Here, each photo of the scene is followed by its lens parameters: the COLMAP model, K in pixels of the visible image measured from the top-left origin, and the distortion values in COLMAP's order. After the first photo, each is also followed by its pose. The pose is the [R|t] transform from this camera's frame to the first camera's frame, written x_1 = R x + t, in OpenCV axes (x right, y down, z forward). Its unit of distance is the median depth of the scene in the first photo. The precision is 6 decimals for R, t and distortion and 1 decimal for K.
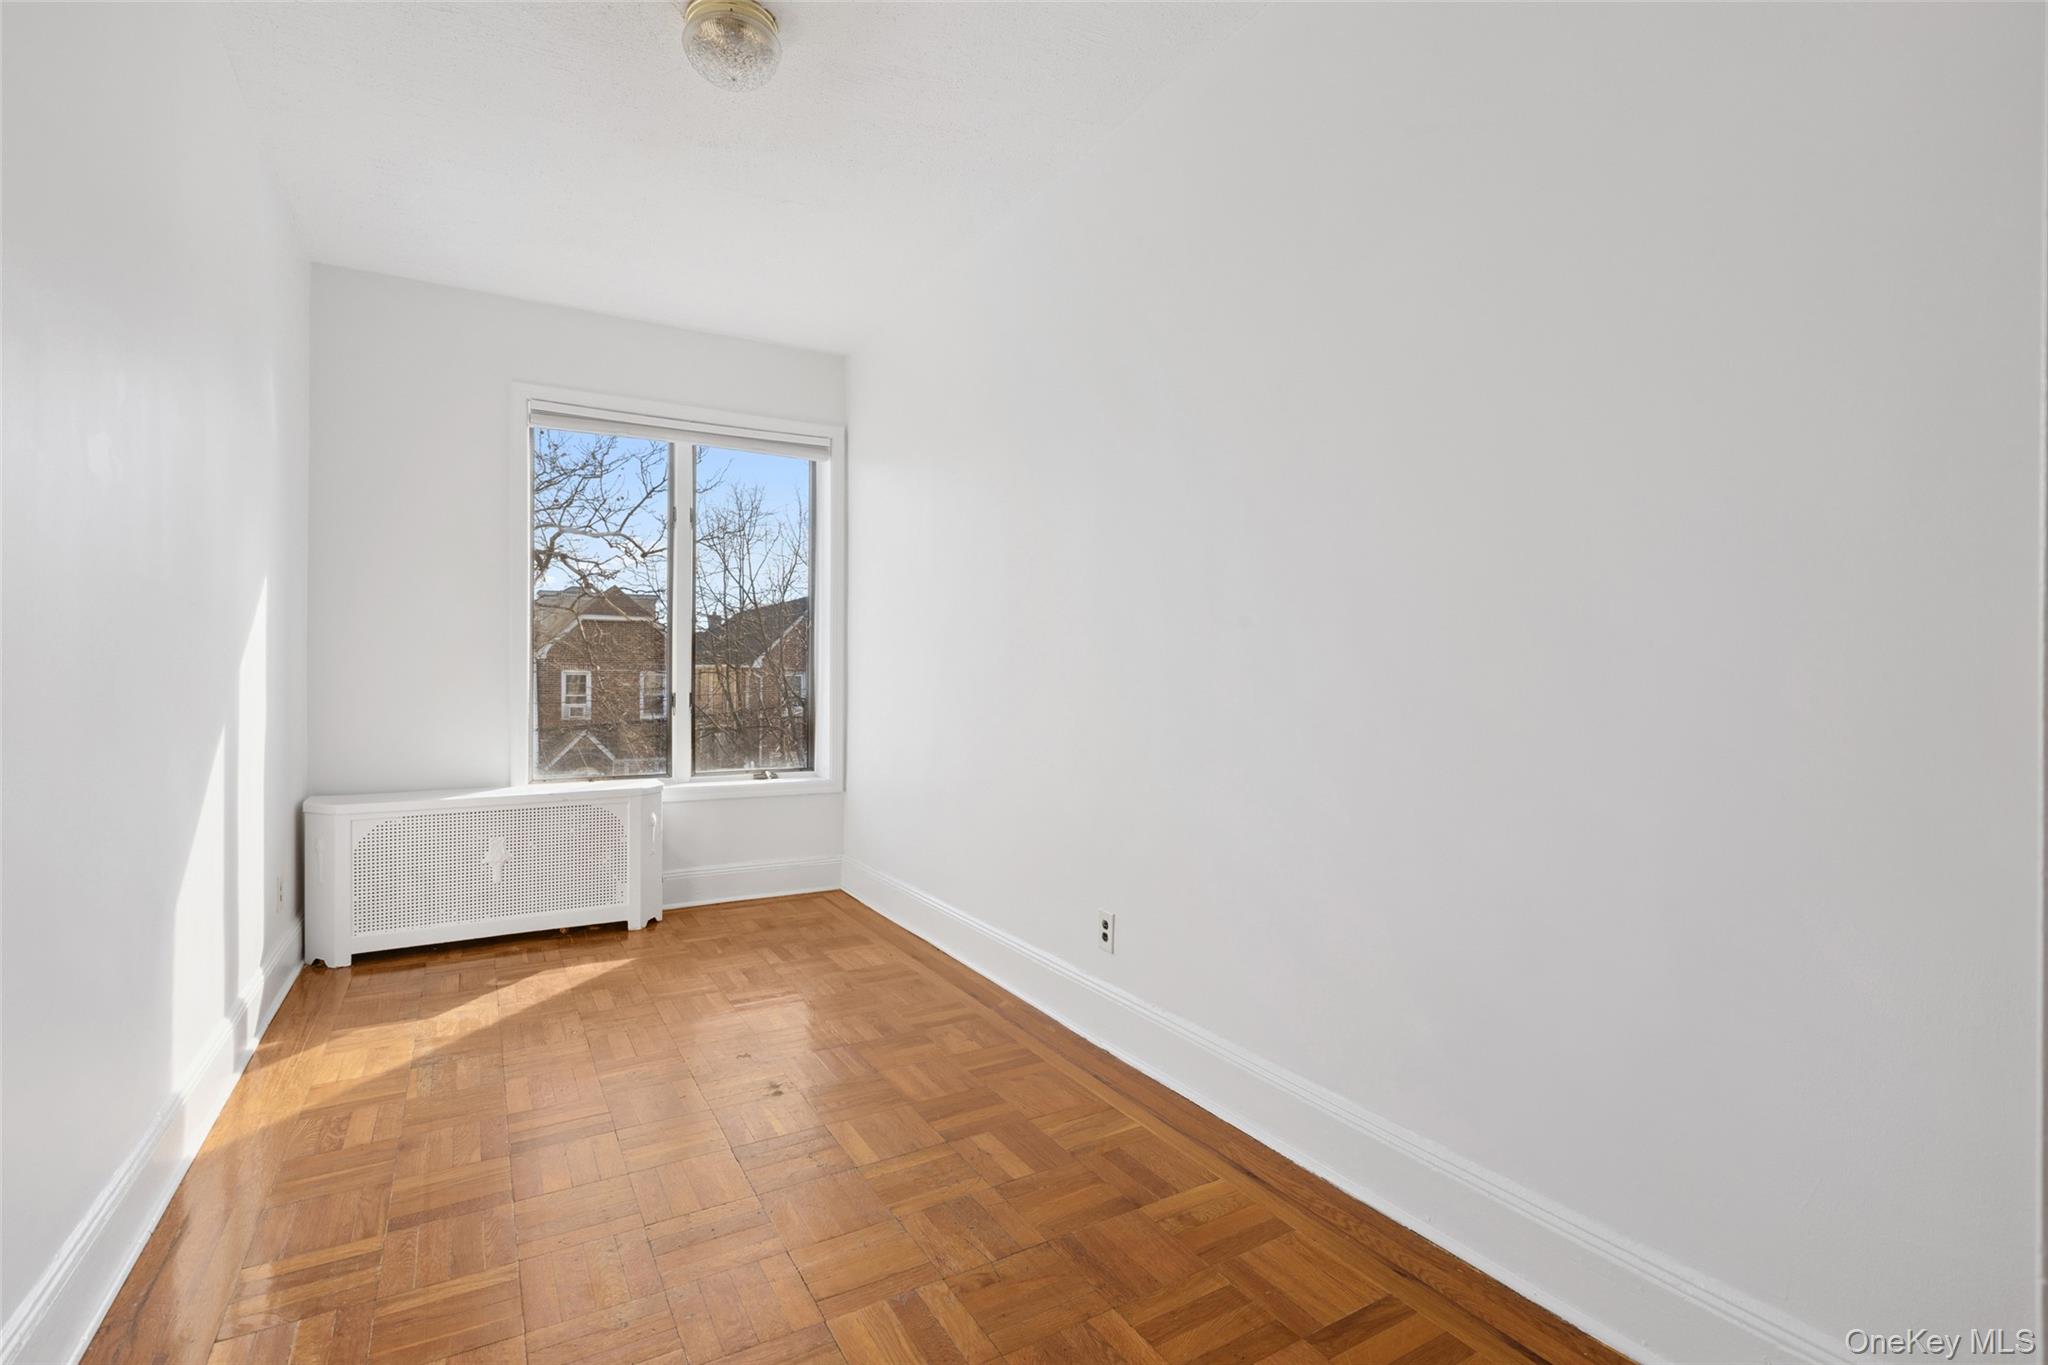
lens RADIAL K [[945.1, 0, 1024.0], [0, 945.1, 682.5], [0, 0, 1]] dist [0.001595, 0.000348]
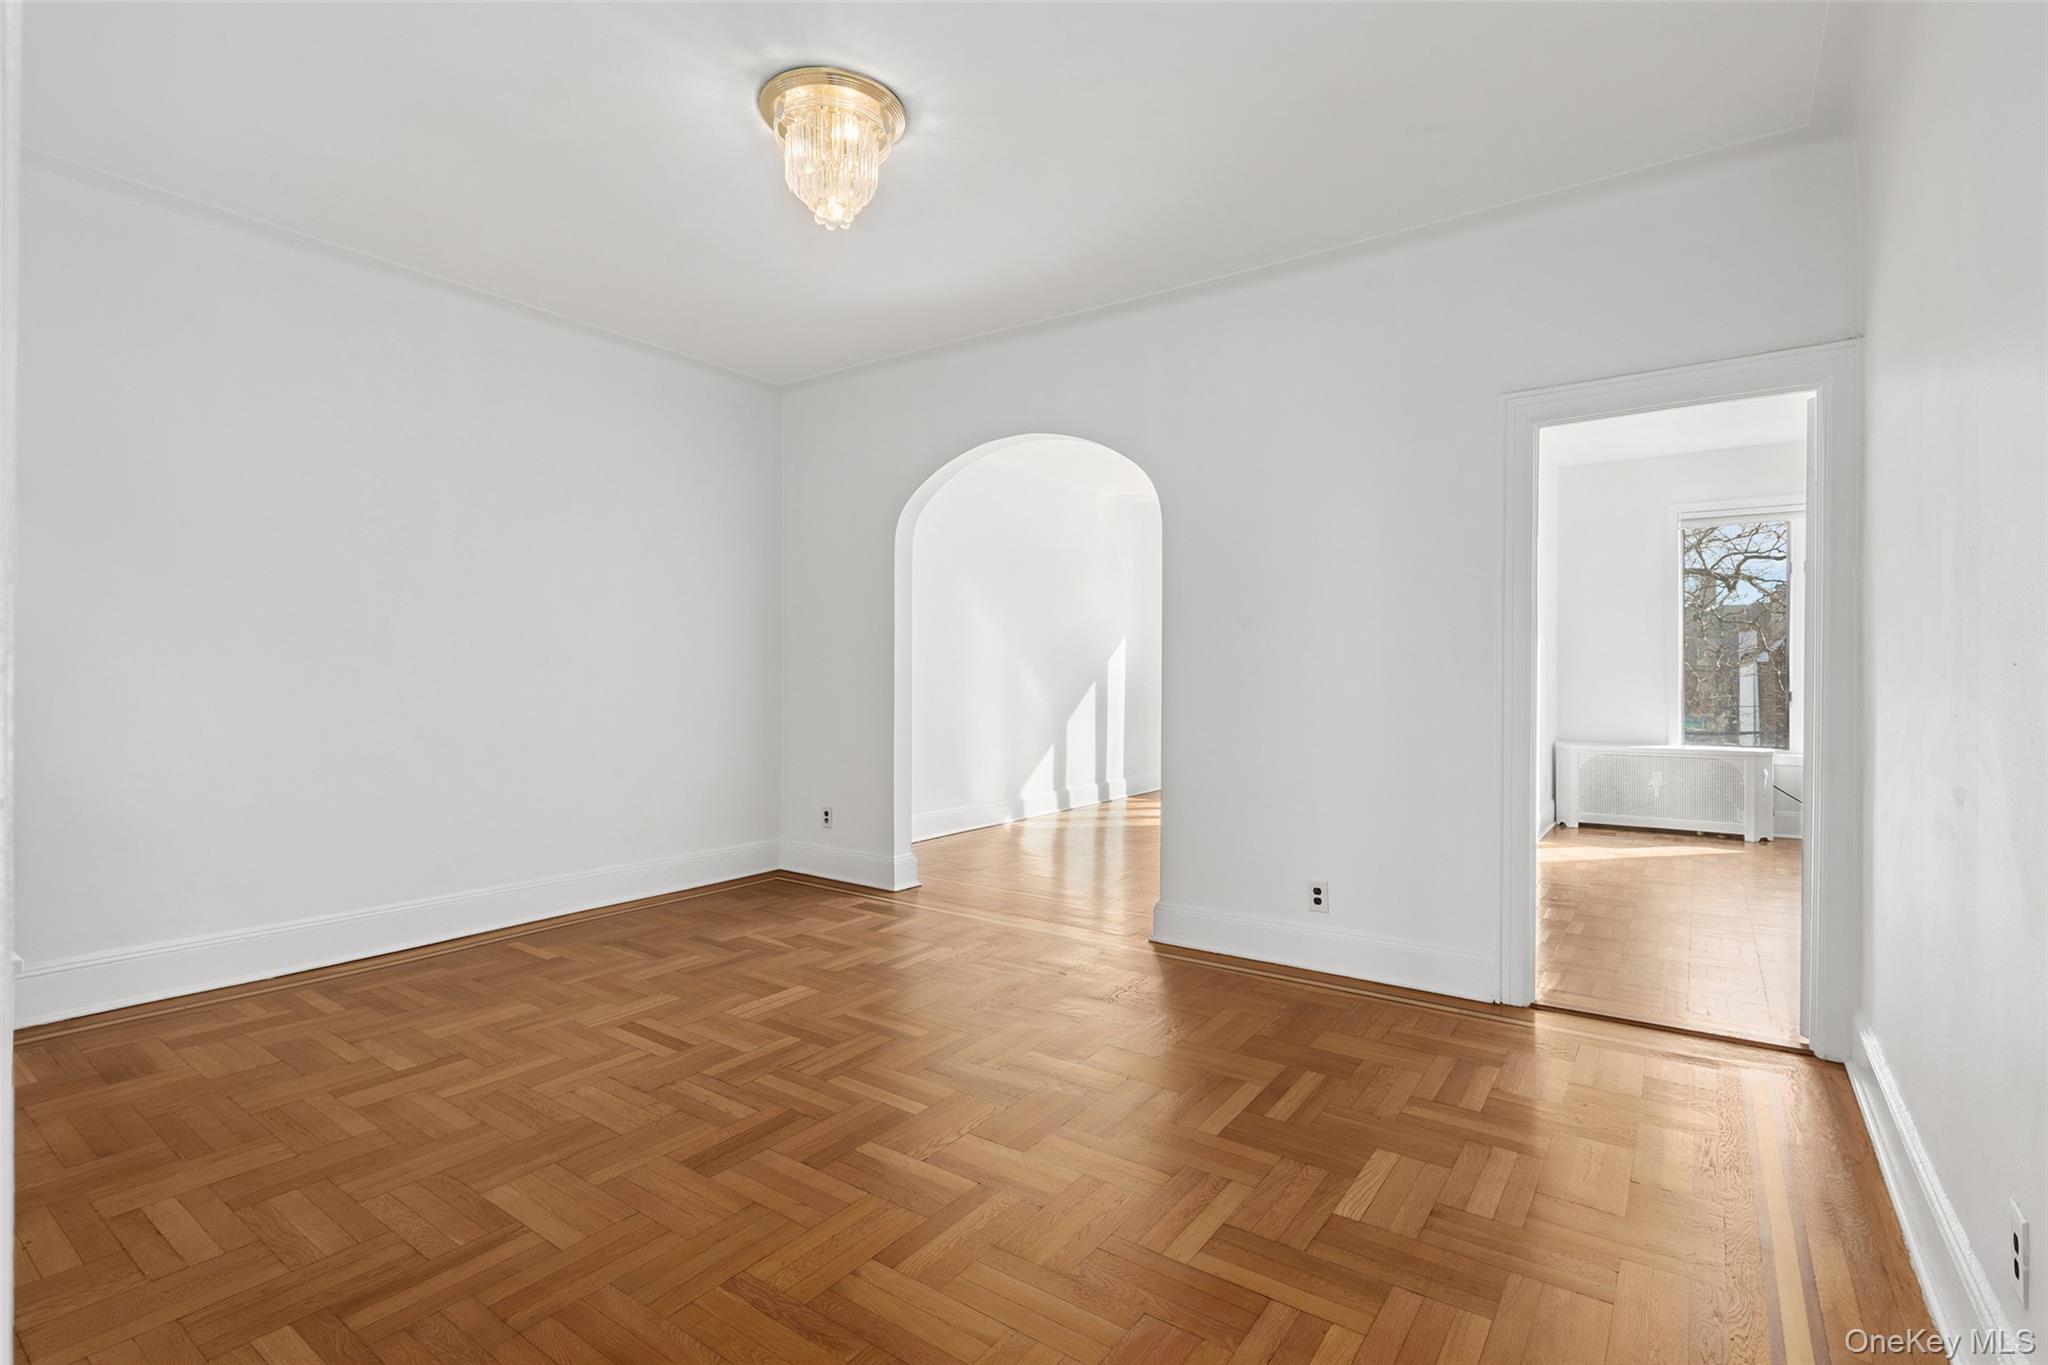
lens RADIAL K [[945.1, 0, 1024.0], [0, 945.1, 682.5], [0, 0, 1]] dist [0.001595, 0.000348]
pose [[0.414478, 0.001933, -0.910057, 0.518394], [-0.009171, 0.999956, -0.002053, 0.013169], [0.910013, 0.009197, 0.414477, -0.748837]]
